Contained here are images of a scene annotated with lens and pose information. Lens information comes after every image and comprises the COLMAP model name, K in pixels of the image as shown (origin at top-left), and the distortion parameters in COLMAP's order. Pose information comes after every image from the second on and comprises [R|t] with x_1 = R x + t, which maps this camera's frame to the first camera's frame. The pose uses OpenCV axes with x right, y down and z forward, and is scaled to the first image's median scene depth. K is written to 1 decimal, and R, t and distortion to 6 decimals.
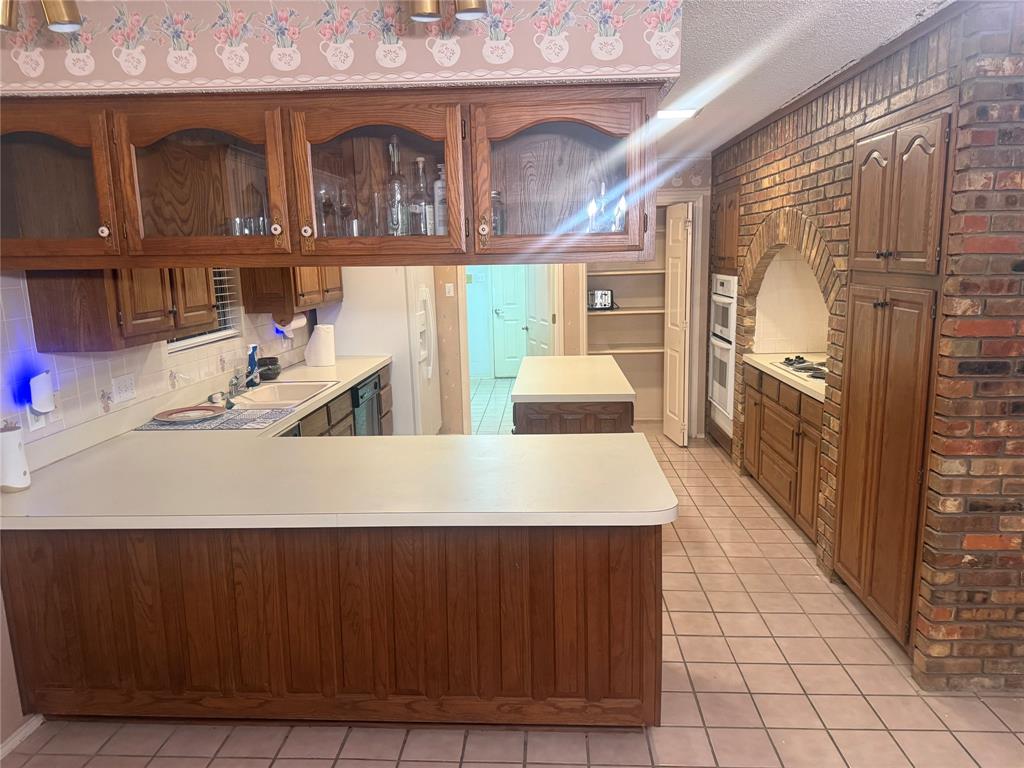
lens RADIAL K [[725.7, 0, 512.2], [0, 725.7, 381.1], [0, 0, 1]] dist [0.047659, -0.037301]
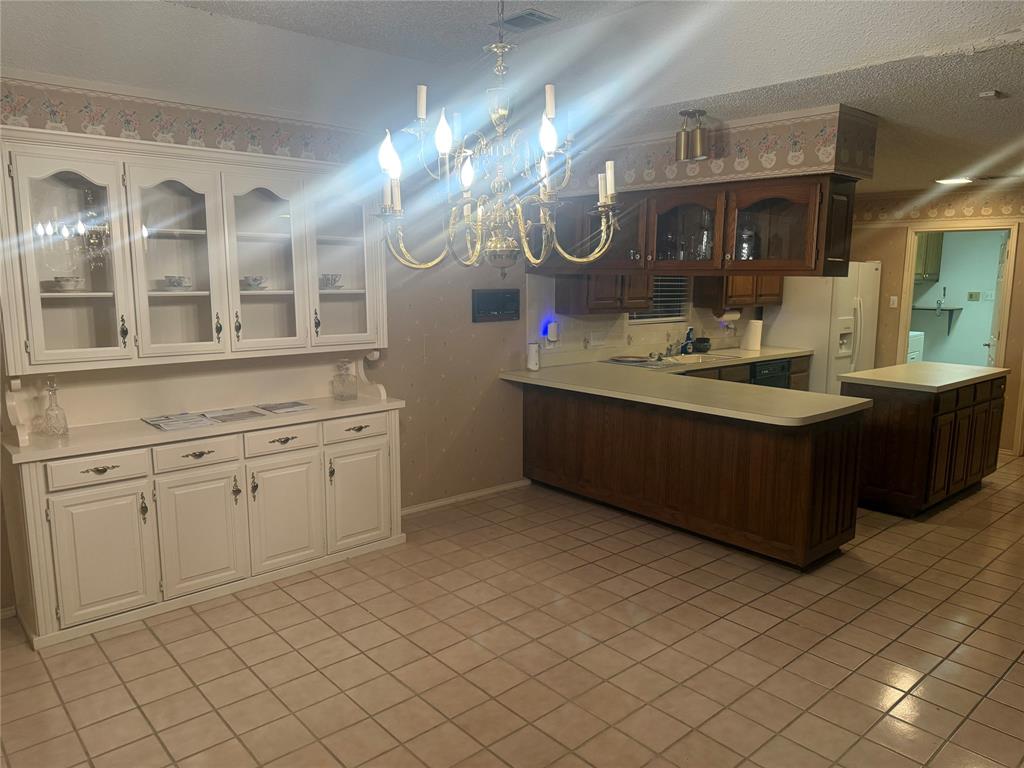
lens RADIAL K [[725.7, 0, 508.8], [0, 725.7, 382.2], [0, 0, 1]] dist [0.047659, -0.037301]
pose [[0.701407, 0.132230, -0.700388, 0.640465], [-0.142908, 0.988777, 0.043561, 0.072763], [0.698288, 0.069537, 0.712432, -0.484457]]
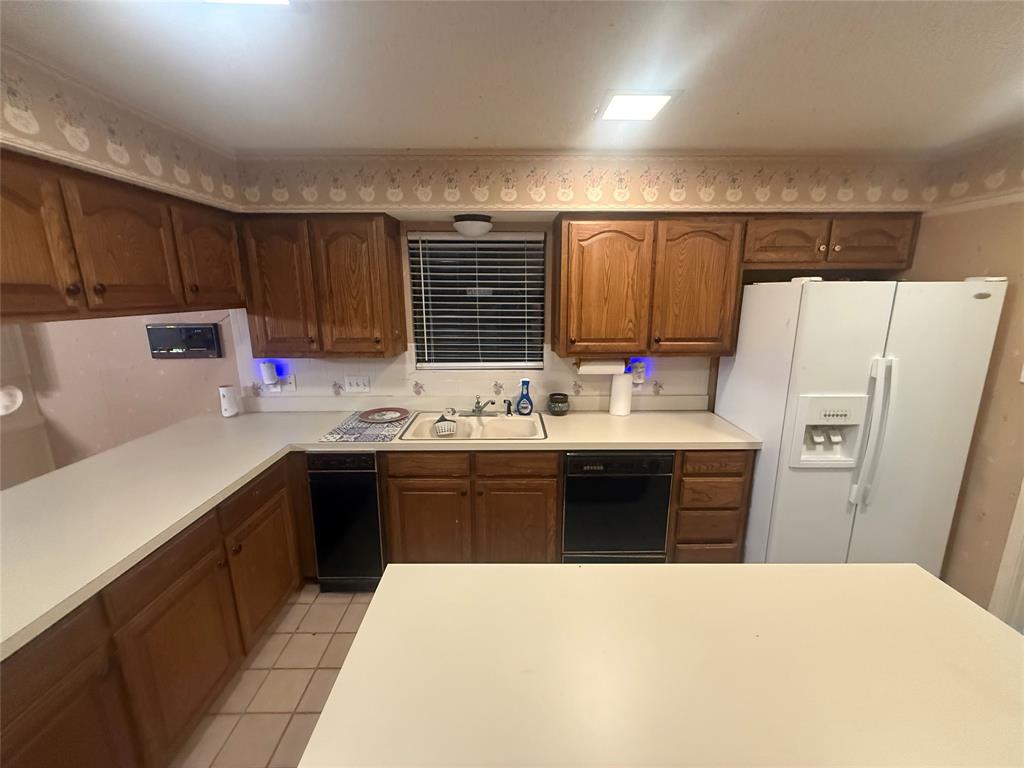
lens RADIAL K [[412.5, 0, 515.2], [0, 412.5, 383.5], [0, 0, 1]] dist [0.002733, -0.000135]
pose [[0.065918, 0.233366, -0.970152, 0.348642], [-0.167284, 0.961091, 0.219820, -0.245029], [0.983703, 0.147801, 0.102391, 1.264296]]
